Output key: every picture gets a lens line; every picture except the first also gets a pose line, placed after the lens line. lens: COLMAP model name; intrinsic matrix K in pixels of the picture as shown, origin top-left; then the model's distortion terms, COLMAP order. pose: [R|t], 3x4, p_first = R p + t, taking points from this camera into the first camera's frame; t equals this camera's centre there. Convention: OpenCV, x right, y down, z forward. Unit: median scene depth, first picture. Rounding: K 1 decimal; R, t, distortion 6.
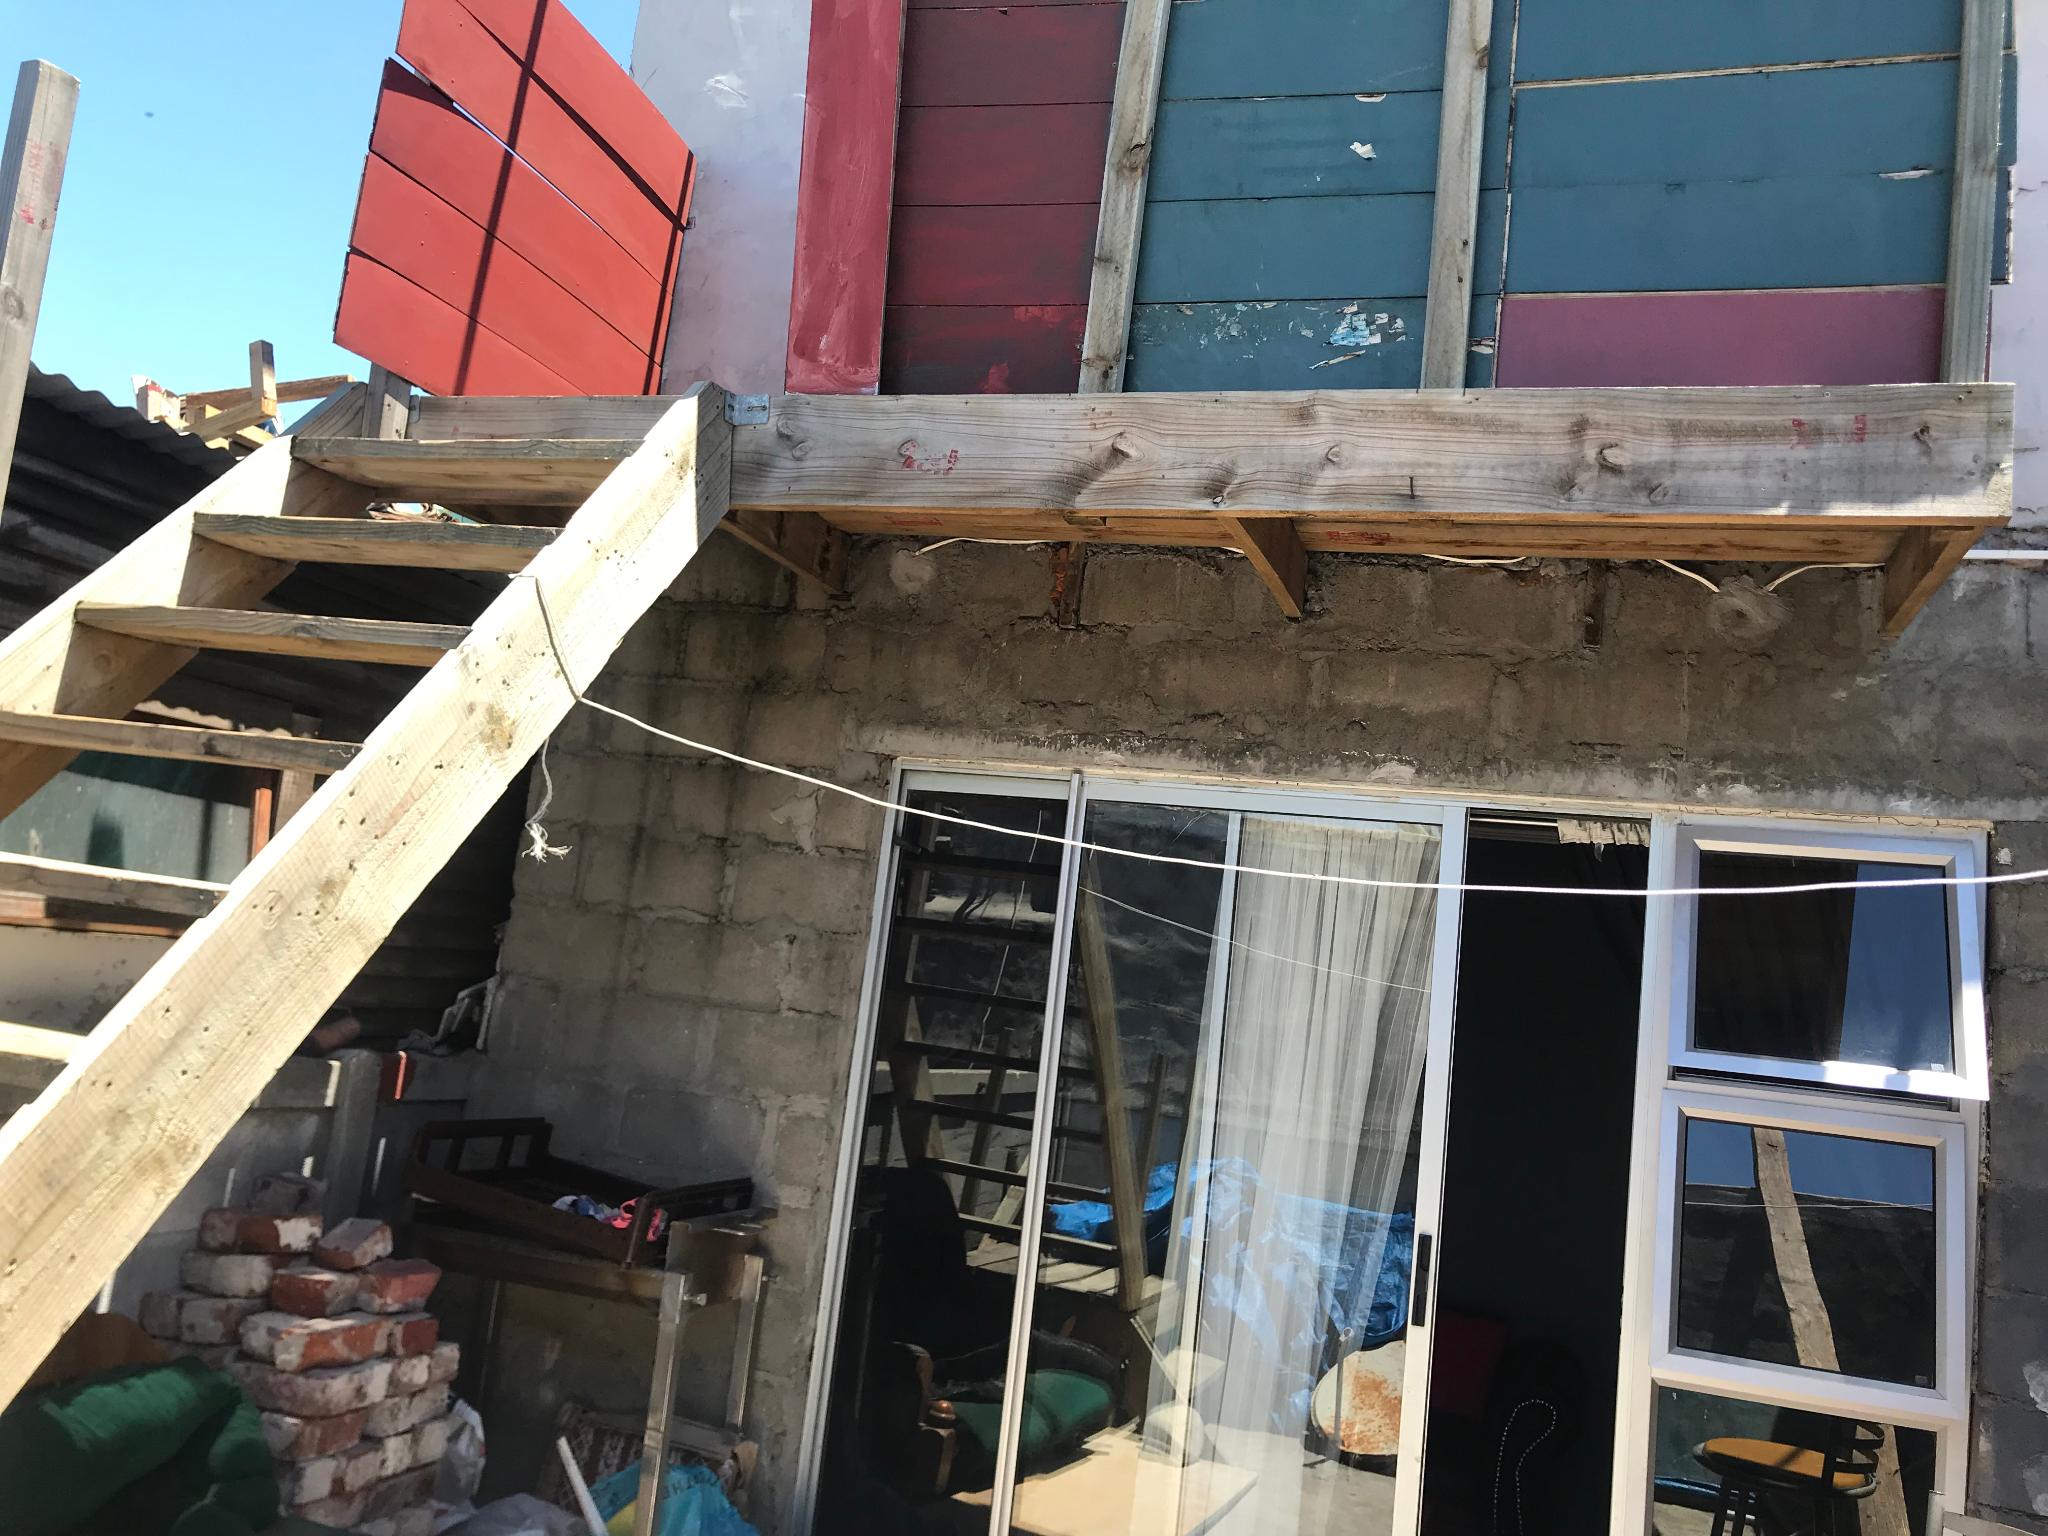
lens RADIAL K [[1734.0, 0, 1013.2], [0, 1734.0, 760.2], [0, 0, 1]] dist [0.053988, -0.090108]
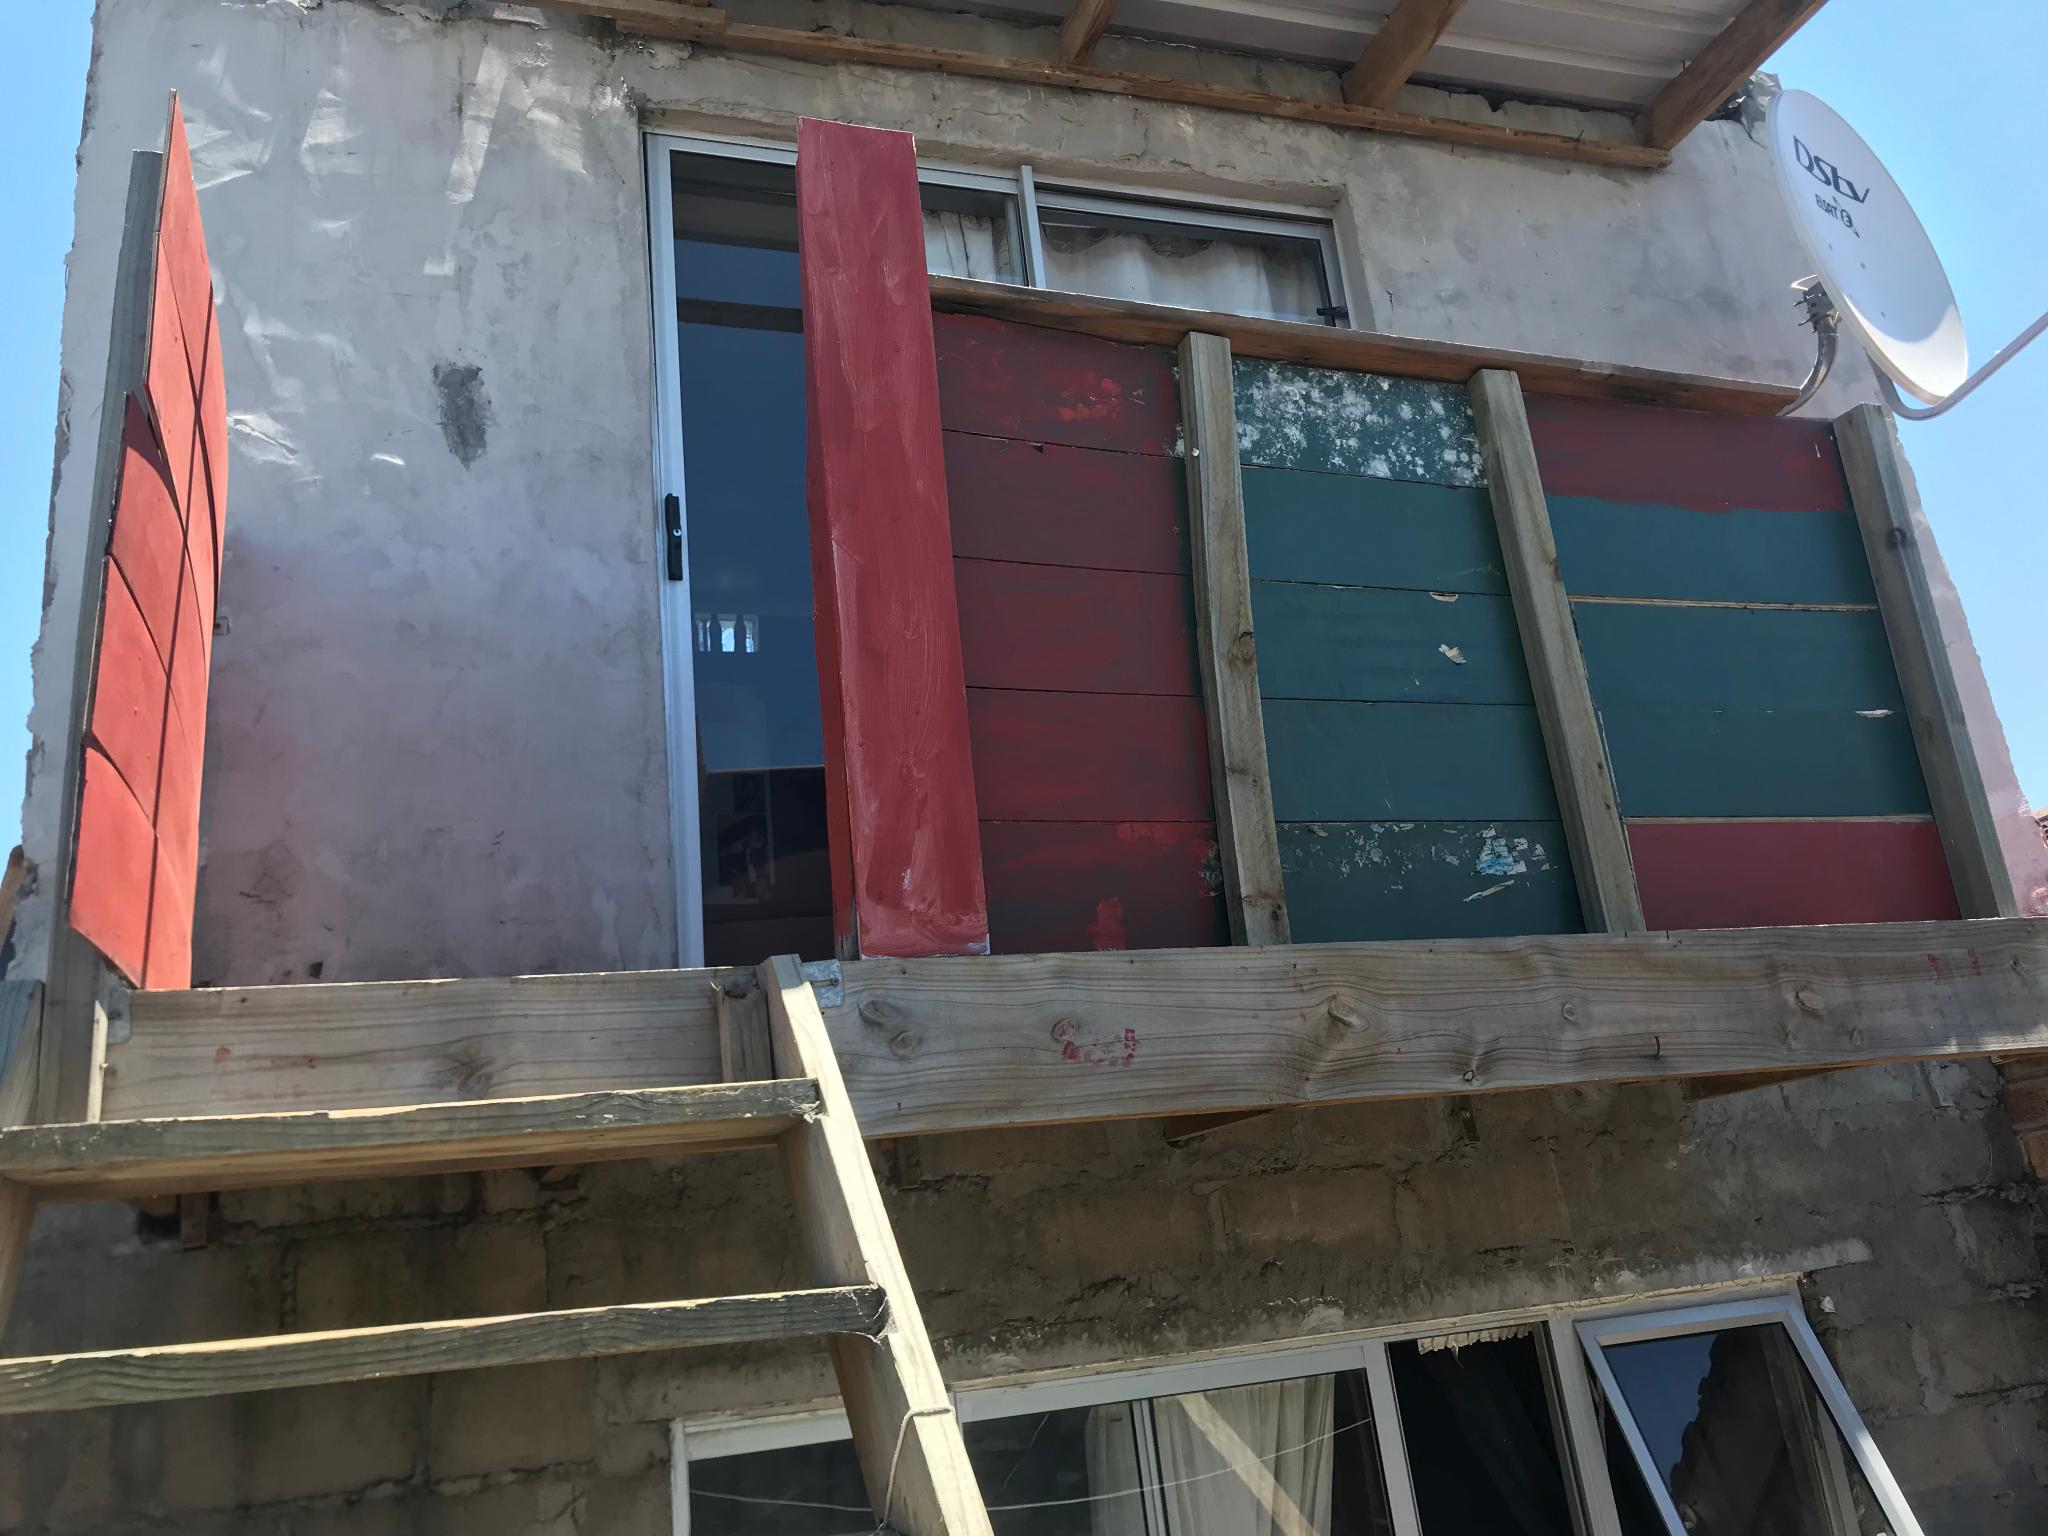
lens RADIAL K [[1734.0, 0, 893.2], [0, 1734.0, 704.7], [0, 0, 1]] dist [0.053988, -0.090108]
pose [[0.767055, 0.009041, 0.641518, -0.555222], [0.110014, 0.983238, -0.145398, -0.209680], [-0.632079, 0.182104, 0.753203, 0.474742]]
